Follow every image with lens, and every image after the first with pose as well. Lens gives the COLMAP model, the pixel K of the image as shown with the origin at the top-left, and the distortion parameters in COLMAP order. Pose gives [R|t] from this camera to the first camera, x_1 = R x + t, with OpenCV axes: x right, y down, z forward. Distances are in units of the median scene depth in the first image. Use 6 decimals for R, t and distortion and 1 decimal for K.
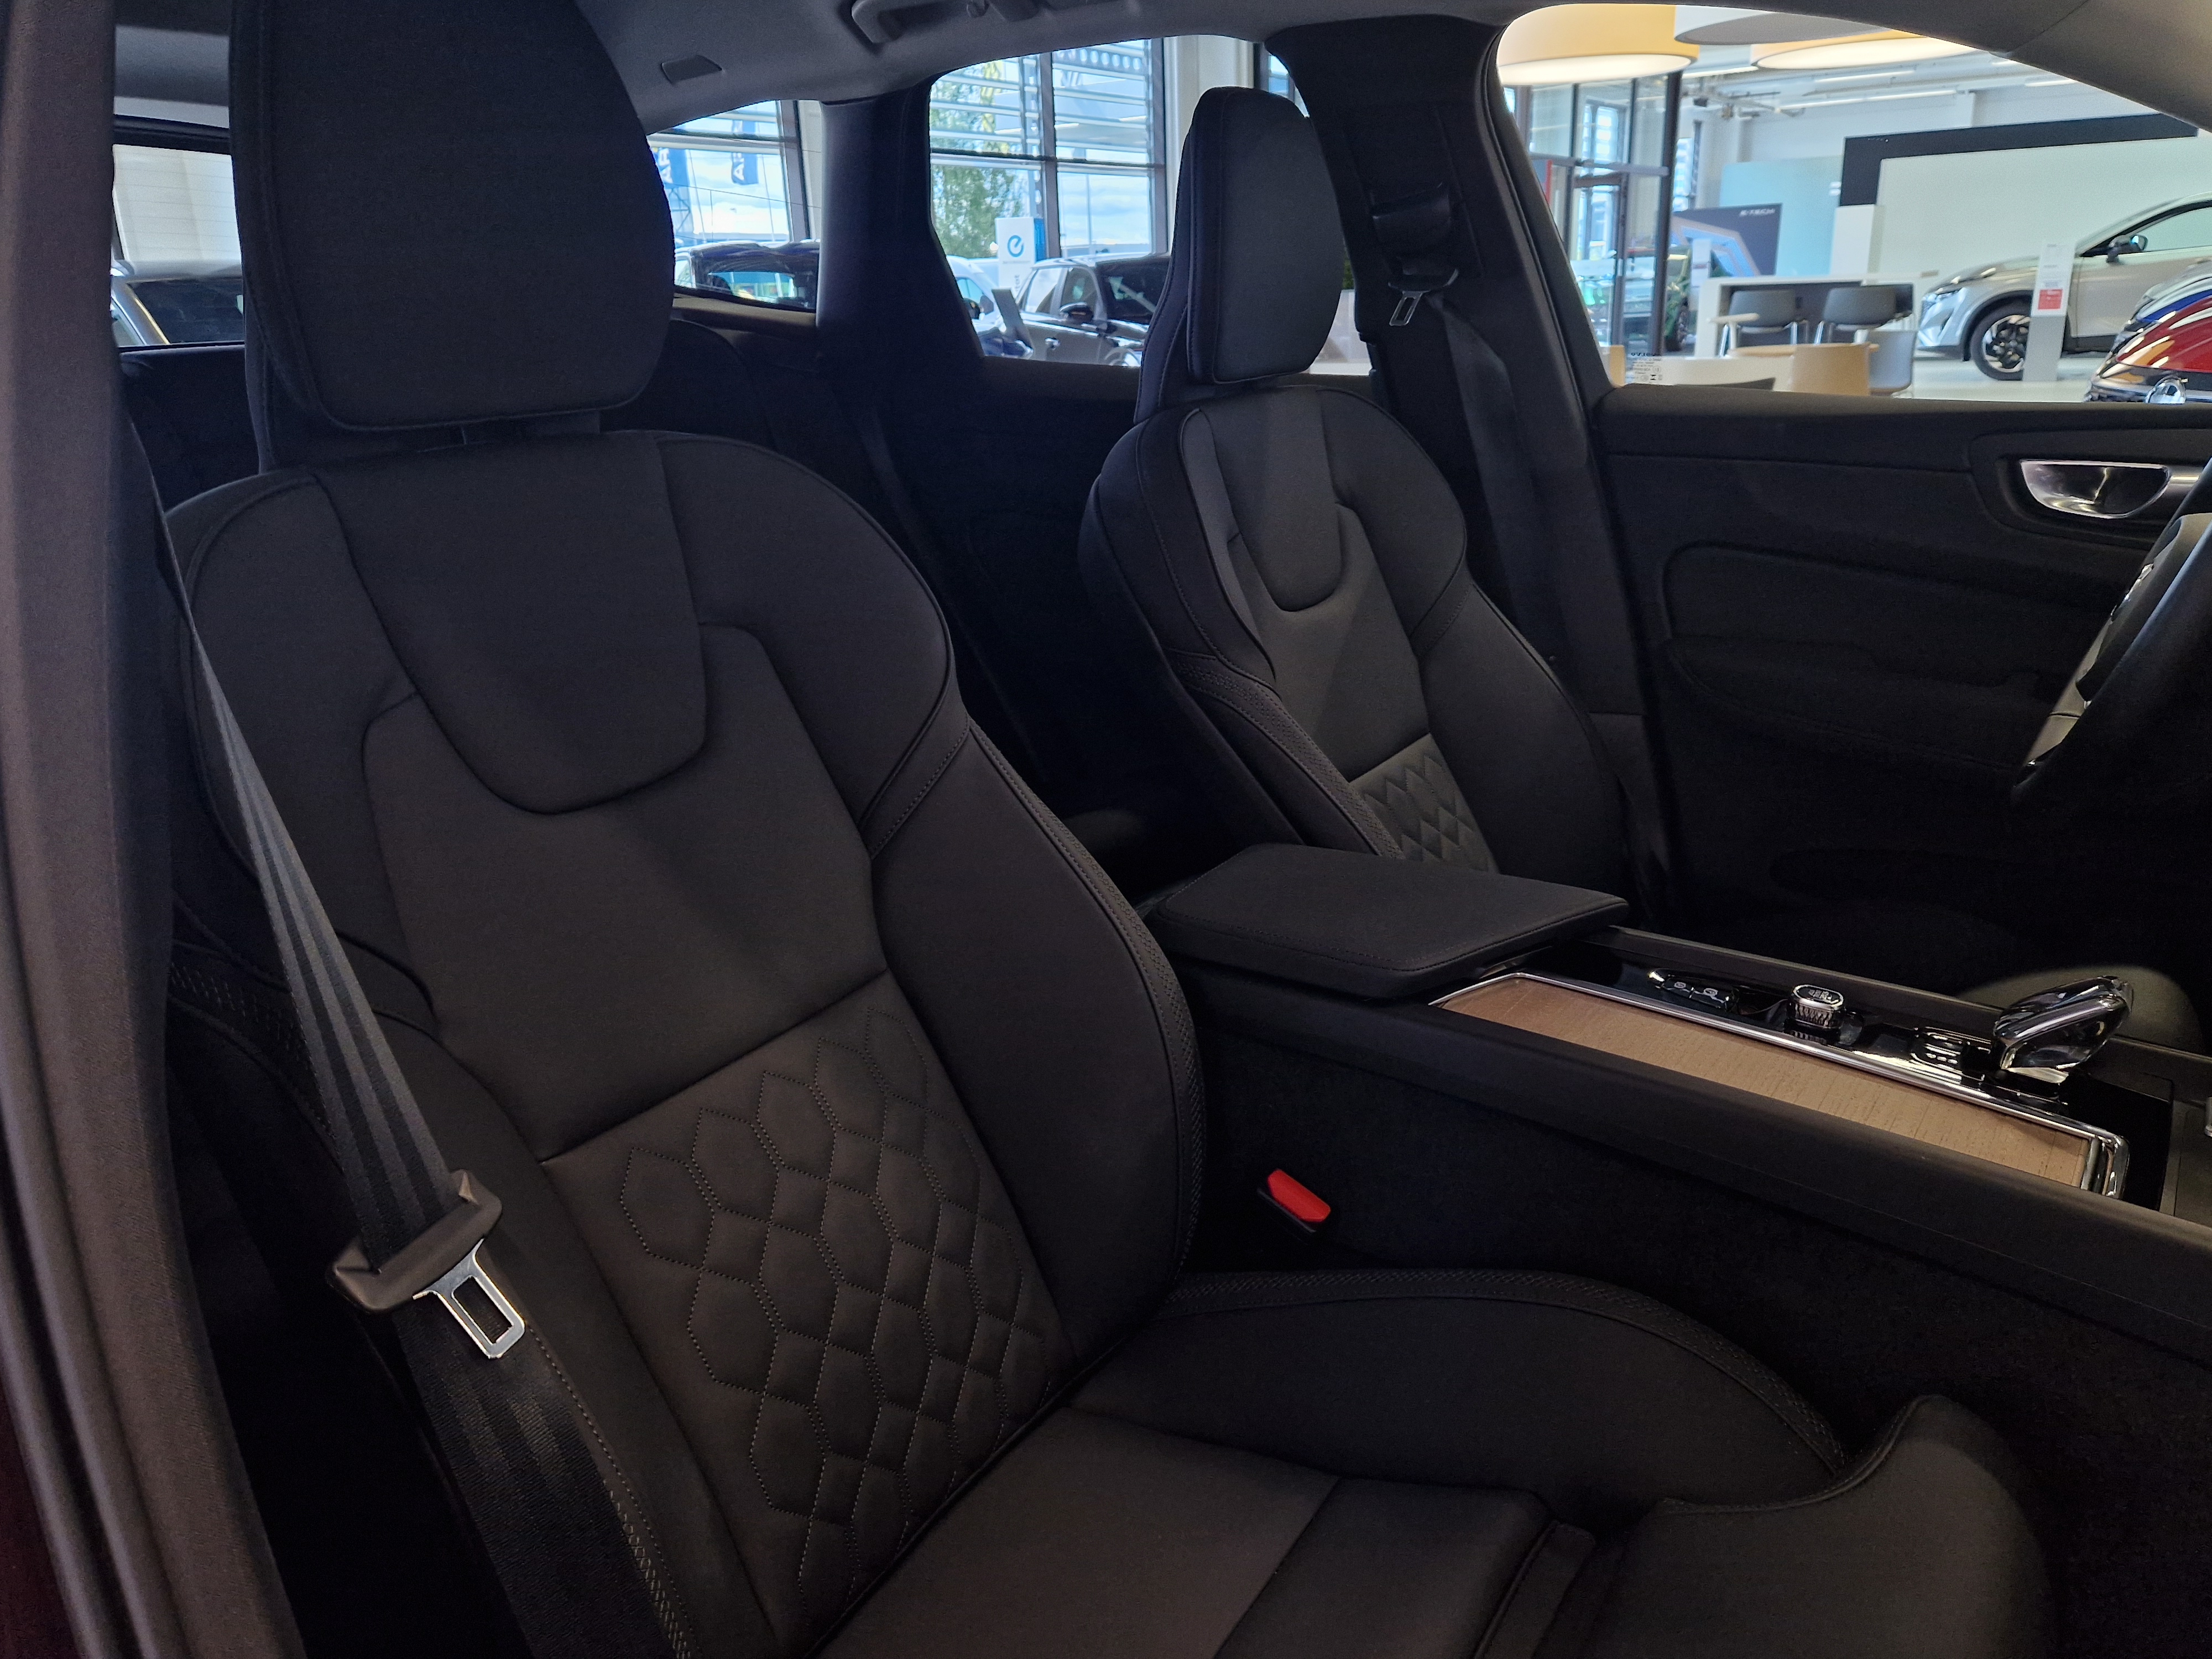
lens RADIAL K [[1607.3, 0, 1106.0], [0, 1607.3, 829.5], [0, 0, 1]] dist [0.071236, -0.083171]
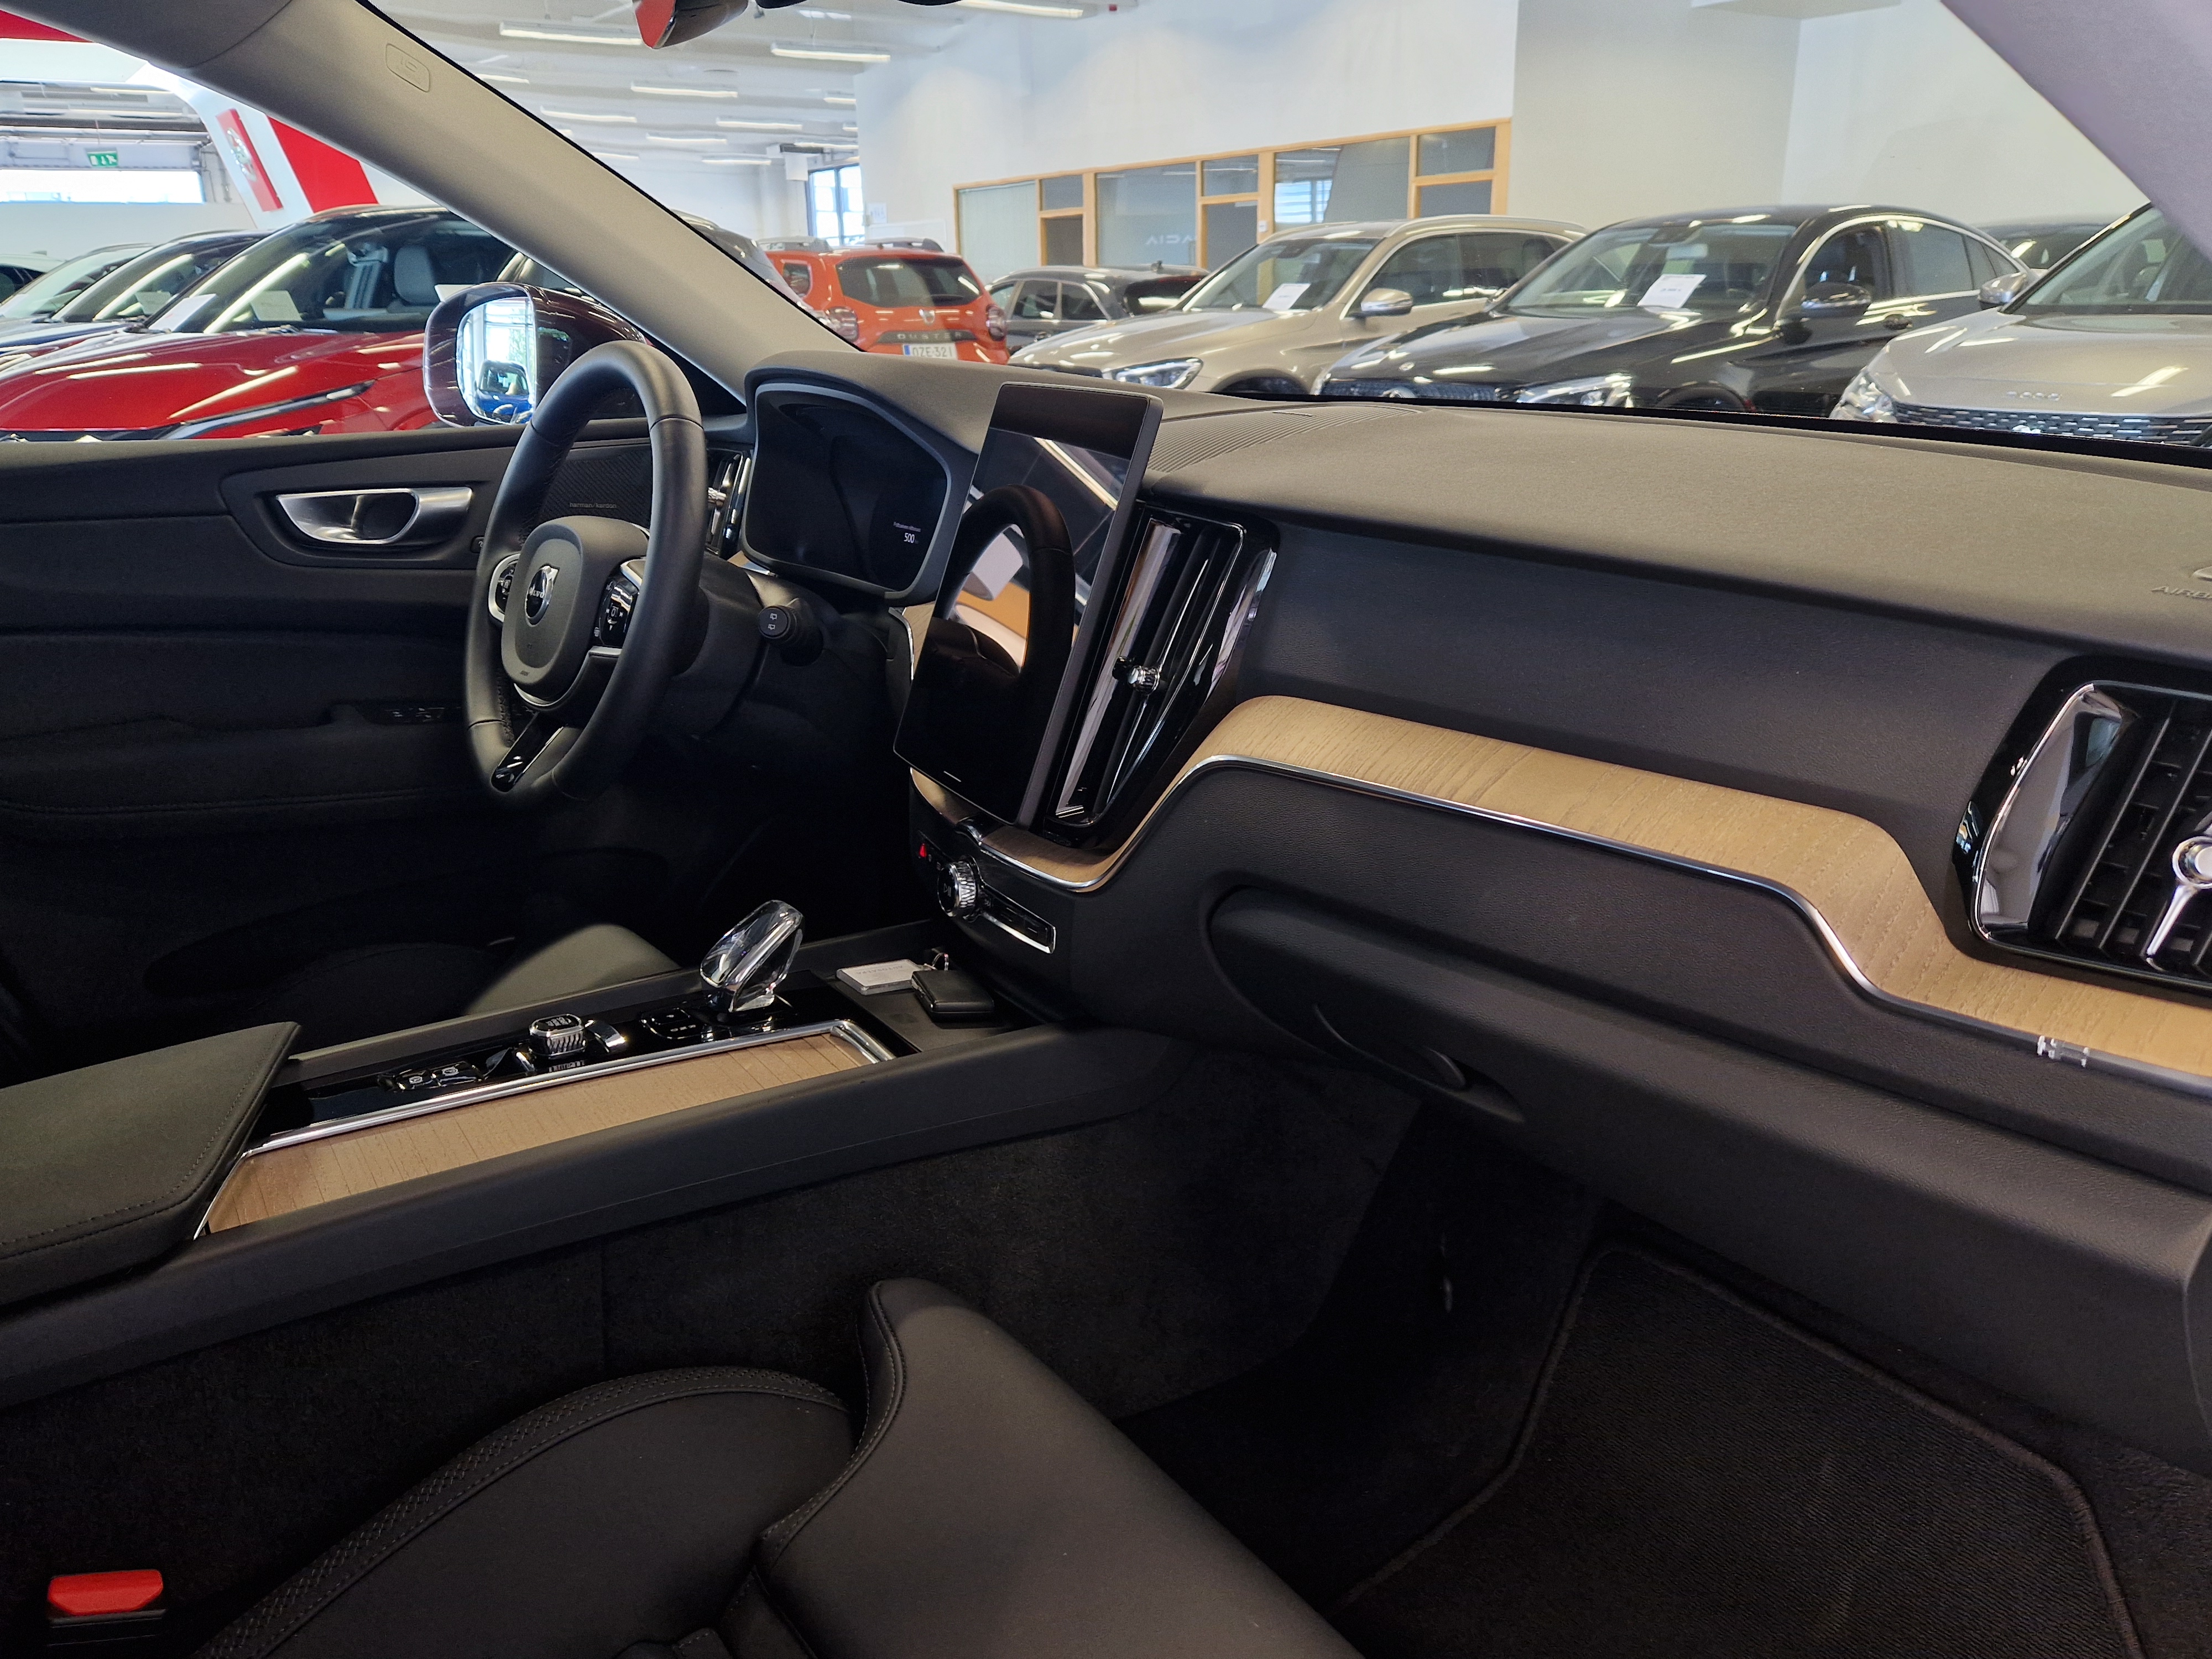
lens RADIAL K [[1607.3, 0, 1106.0], [0, 1607.3, 829.5], [0, 0, 1]] dist [0.071236, -0.083171]
pose [[0.350547, -0.271546, 0.896314, -0.259422], [0.307031, 0.937474, 0.163936, -0.058945], [-0.884787, 0.217729, 0.412002, 0.254825]]
